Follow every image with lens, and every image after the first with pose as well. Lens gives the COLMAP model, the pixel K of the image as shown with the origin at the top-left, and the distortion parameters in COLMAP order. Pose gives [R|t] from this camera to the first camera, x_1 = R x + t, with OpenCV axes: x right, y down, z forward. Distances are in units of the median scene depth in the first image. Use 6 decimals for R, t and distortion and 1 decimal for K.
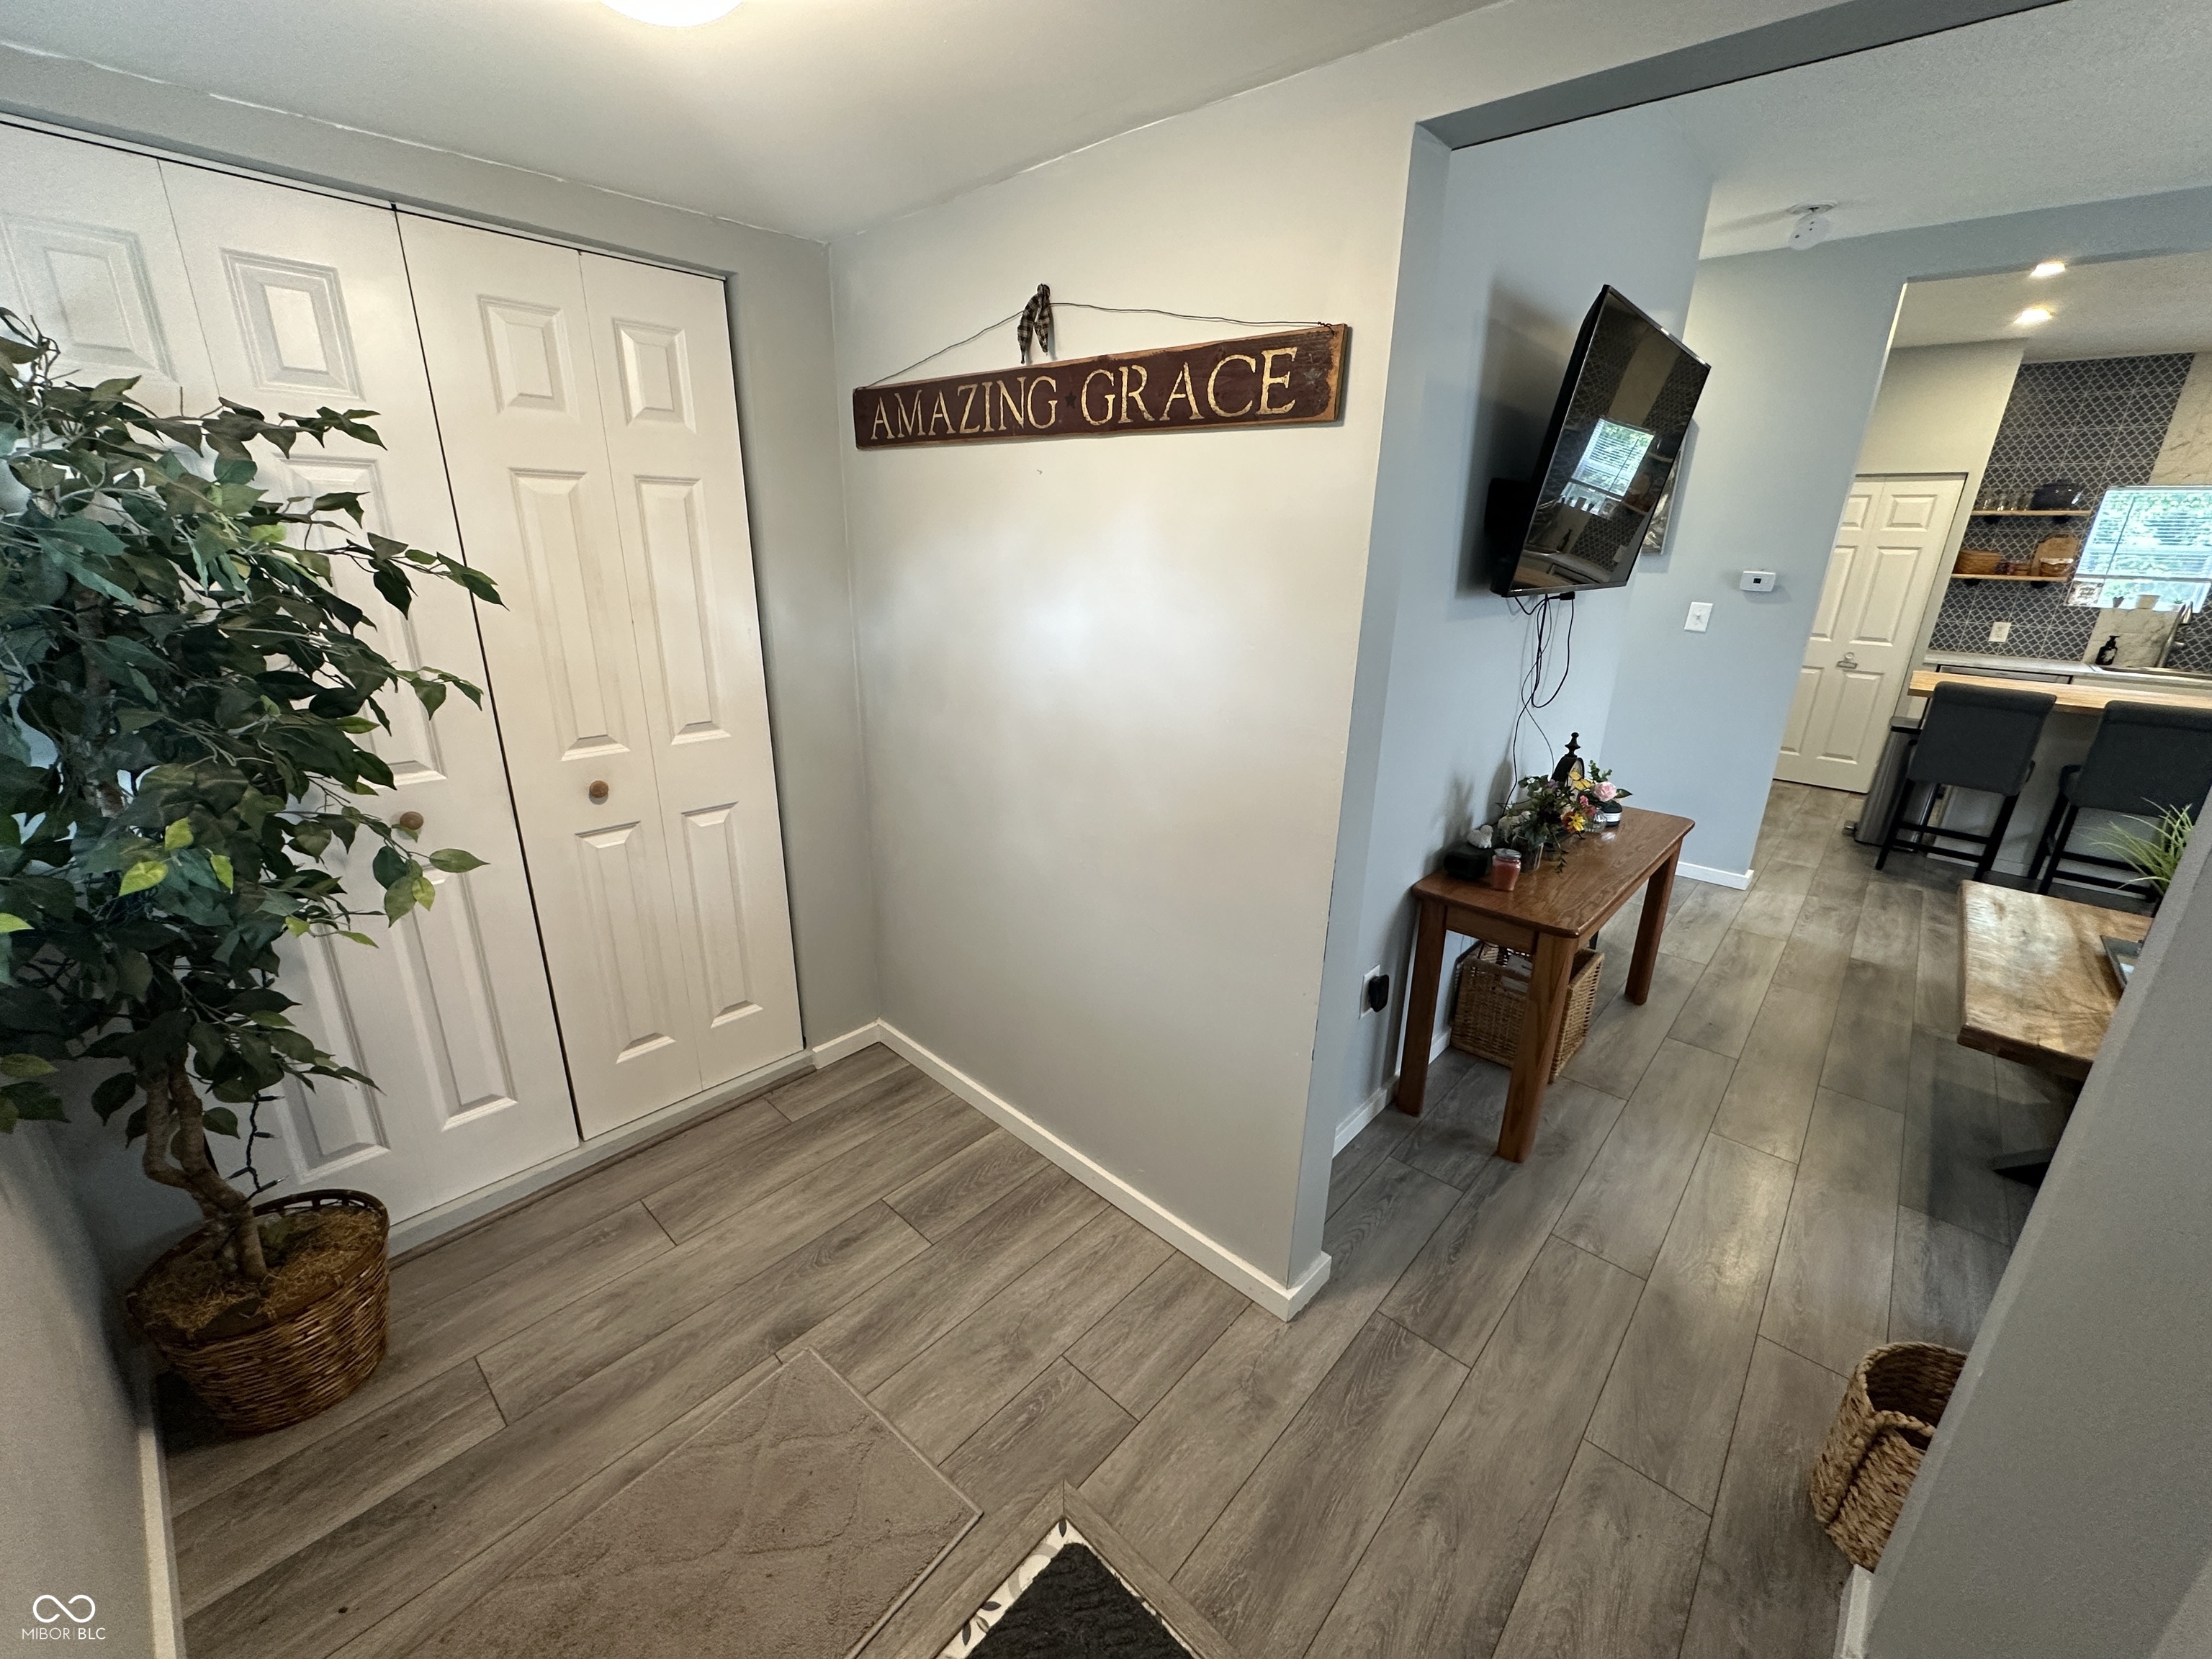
lens RADIAL K [[878.9, 0, 1102.5], [0, 878.9, 826.3], [0, 0, 1]] dist [-0.004612, 0.000848]
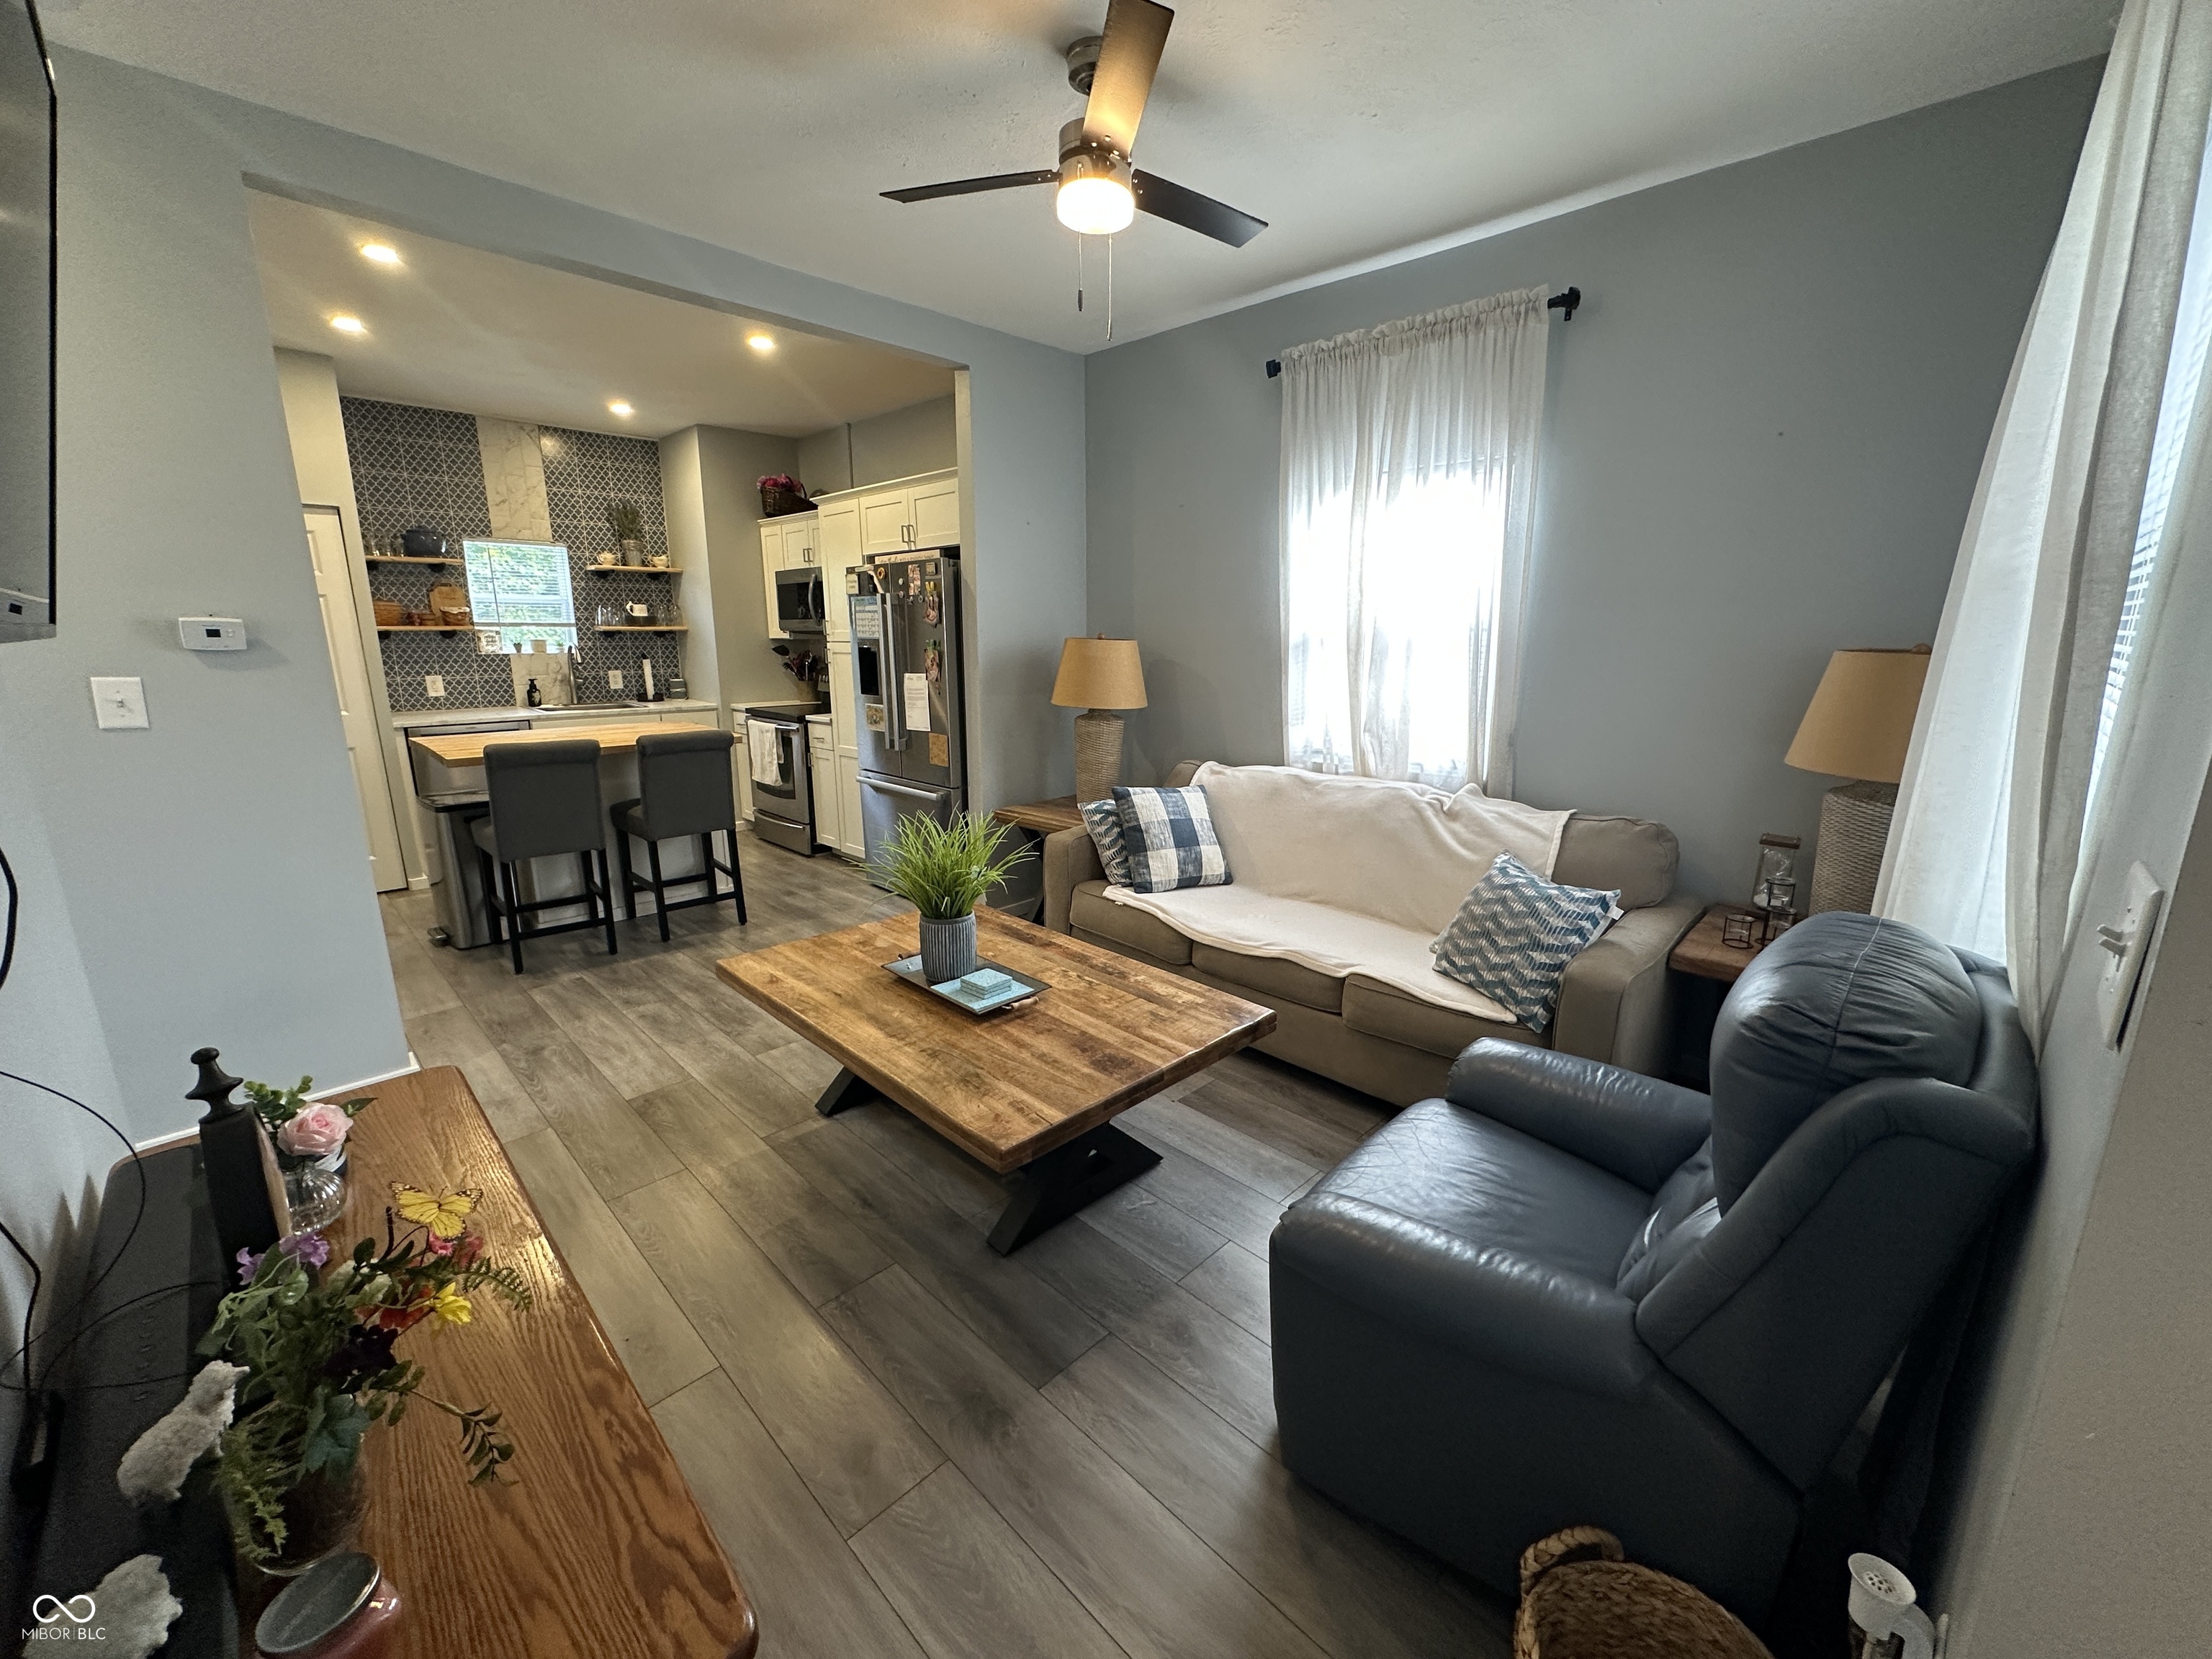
lens RADIAL K [[878.9, 0, 1111.9], [0, 878.9, 828.5], [0, 0, 1]] dist [-0.004612, 0.000848]
pose [[0.030066, -0.246609, 0.968649, 0.112171], [0.312983, 0.922676, 0.225190, -0.071170], [-0.949283, 0.296400, 0.104926, 0.281107]]
